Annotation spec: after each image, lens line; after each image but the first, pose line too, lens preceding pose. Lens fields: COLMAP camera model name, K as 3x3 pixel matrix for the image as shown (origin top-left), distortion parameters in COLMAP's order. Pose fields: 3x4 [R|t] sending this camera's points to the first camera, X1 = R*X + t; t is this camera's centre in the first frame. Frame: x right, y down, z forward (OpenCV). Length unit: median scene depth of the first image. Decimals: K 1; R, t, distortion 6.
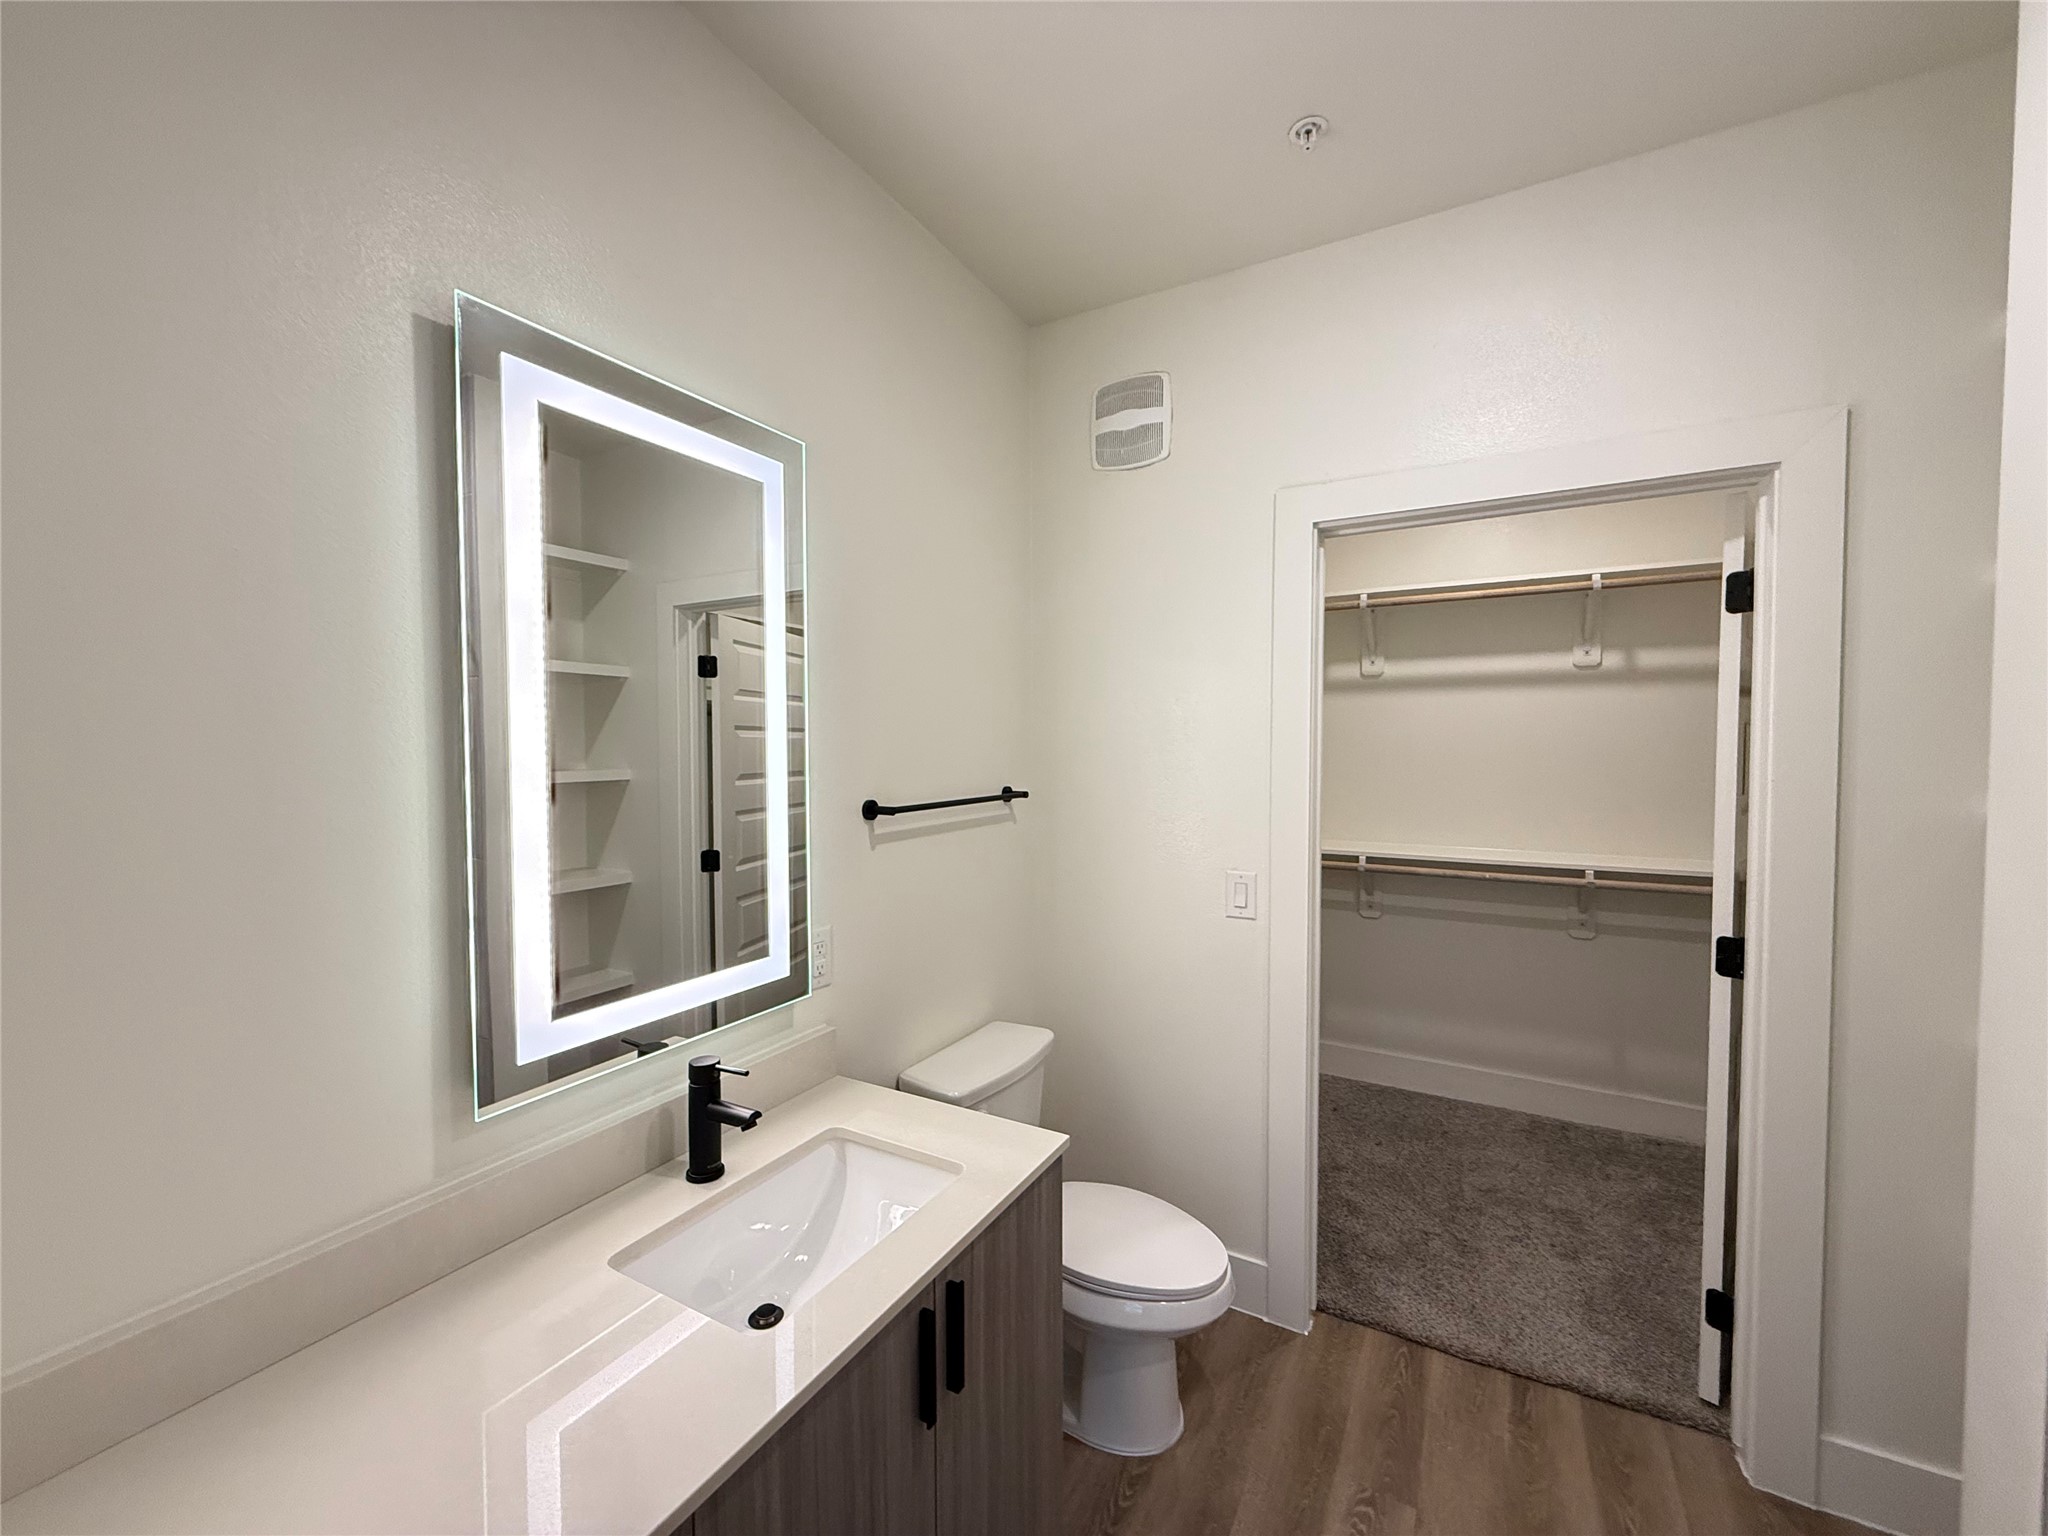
lens RADIAL K [[813.0, 0, 1023.9], [0, 813.0, 766.5], [0, 0, 1]] dist [-0.000828, 0.000117]
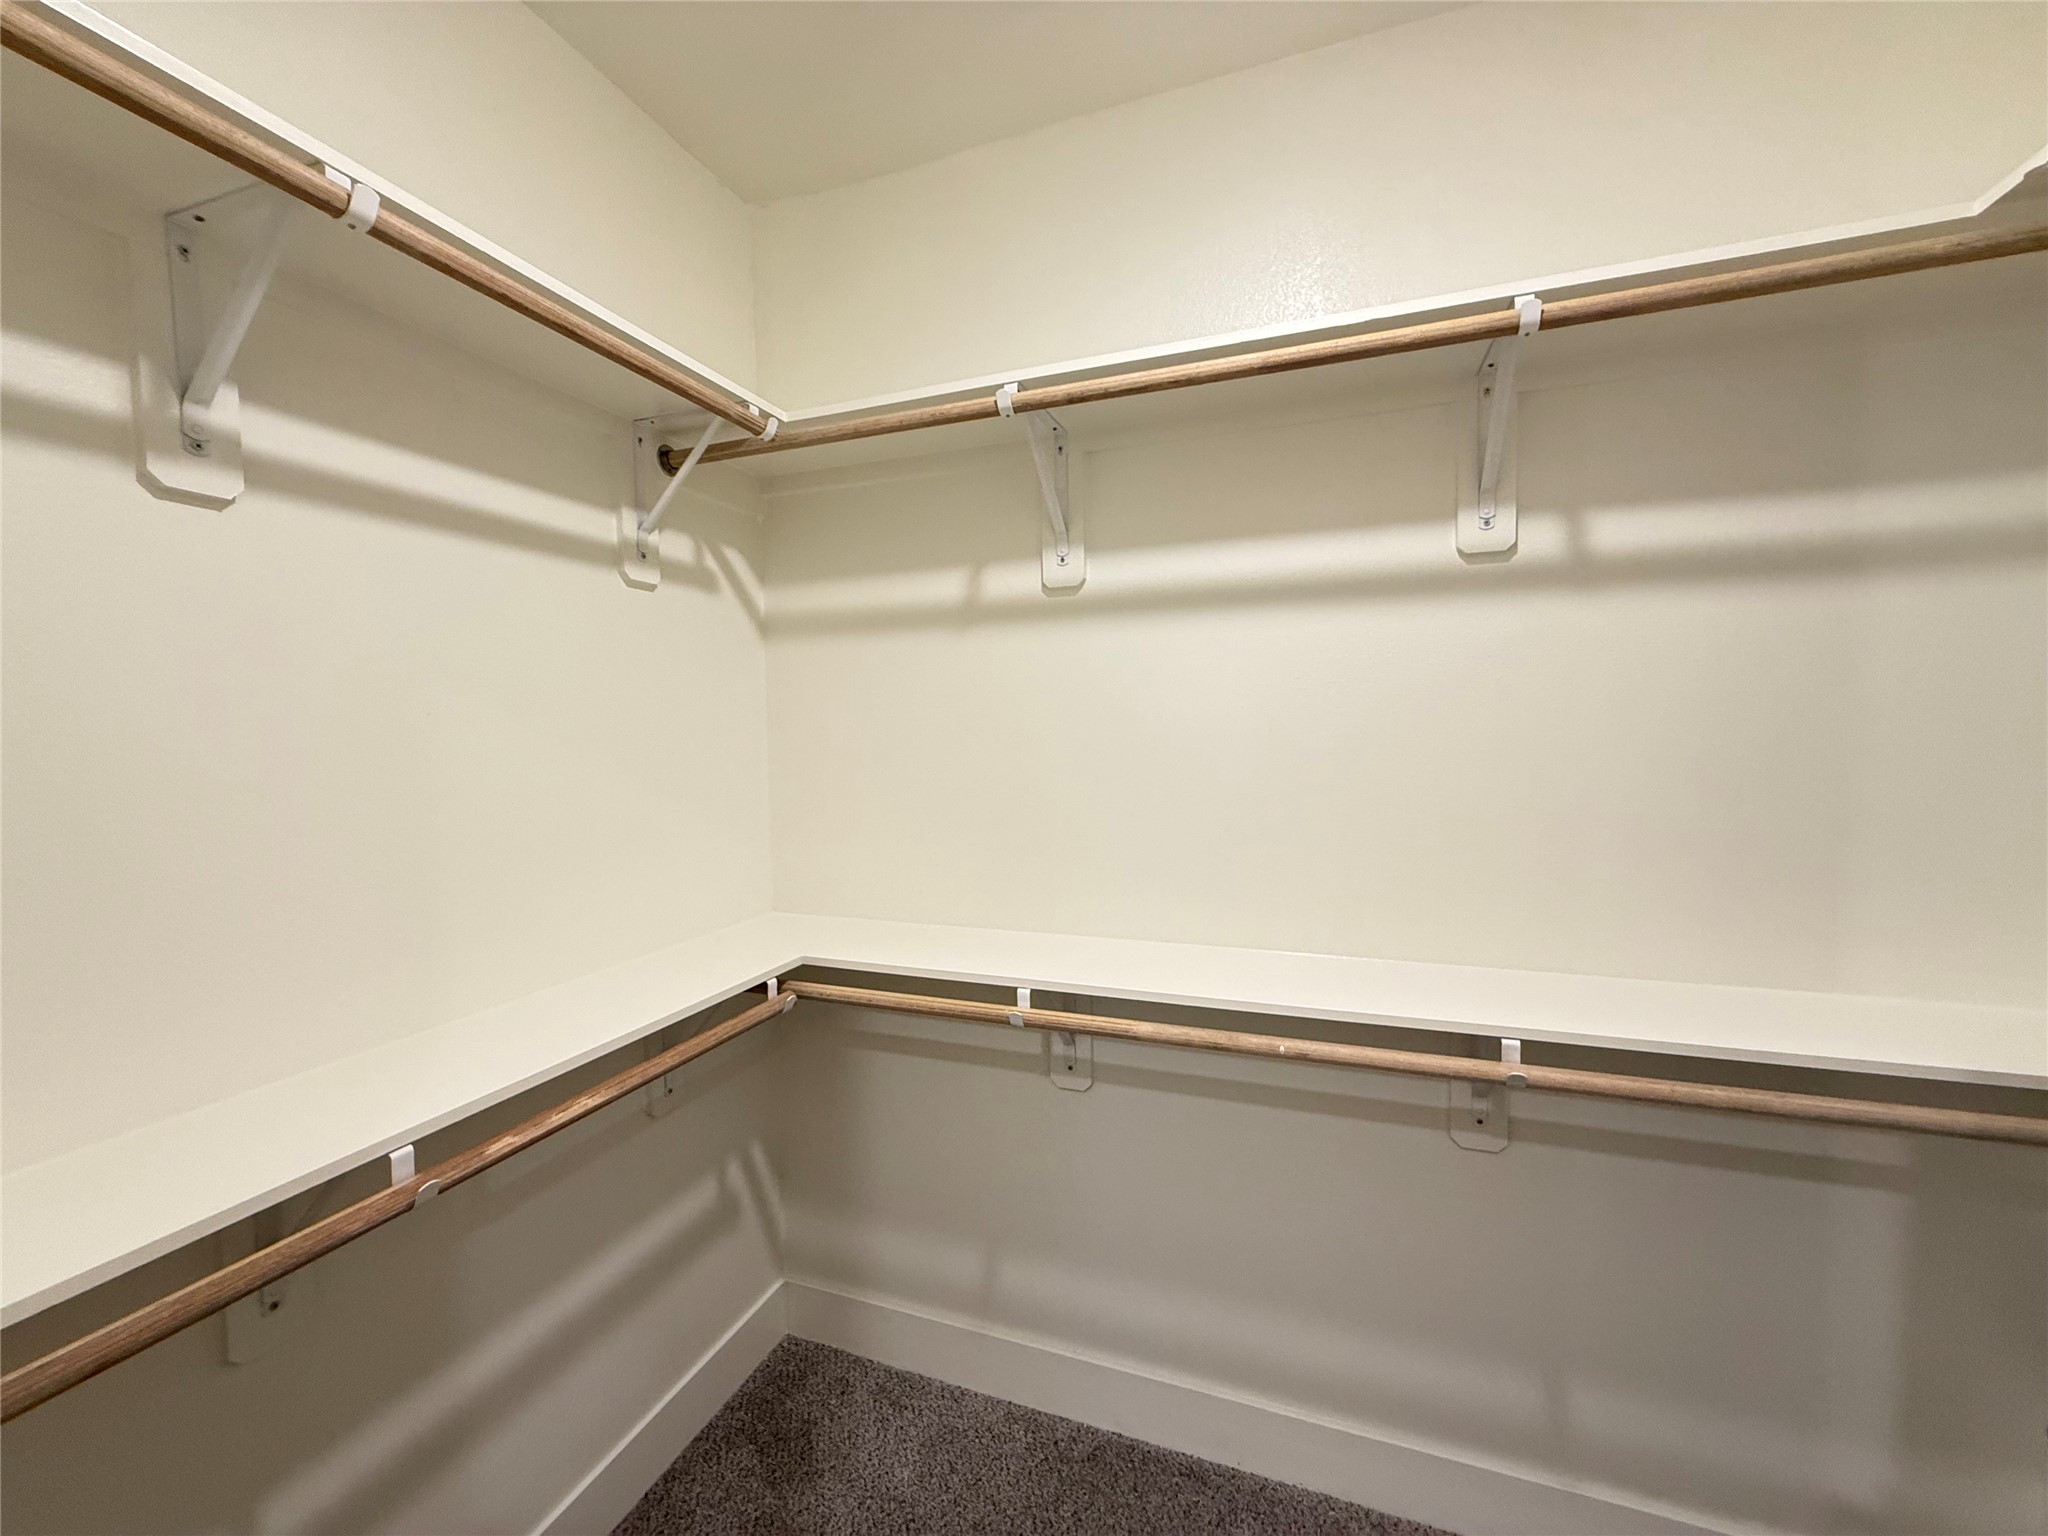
lens RADIAL K [[813.0, 0, 1028.5], [0, 813.0, 767.2], [0, 0, 1]] dist [-0.000828, 0.000117]
pose [[0.985619, -0.024907, 0.167138, 0.365457], [0.020591, 0.999410, 0.027505, -0.022901], [-0.167724, -0.023668, 0.985550, 0.596903]]
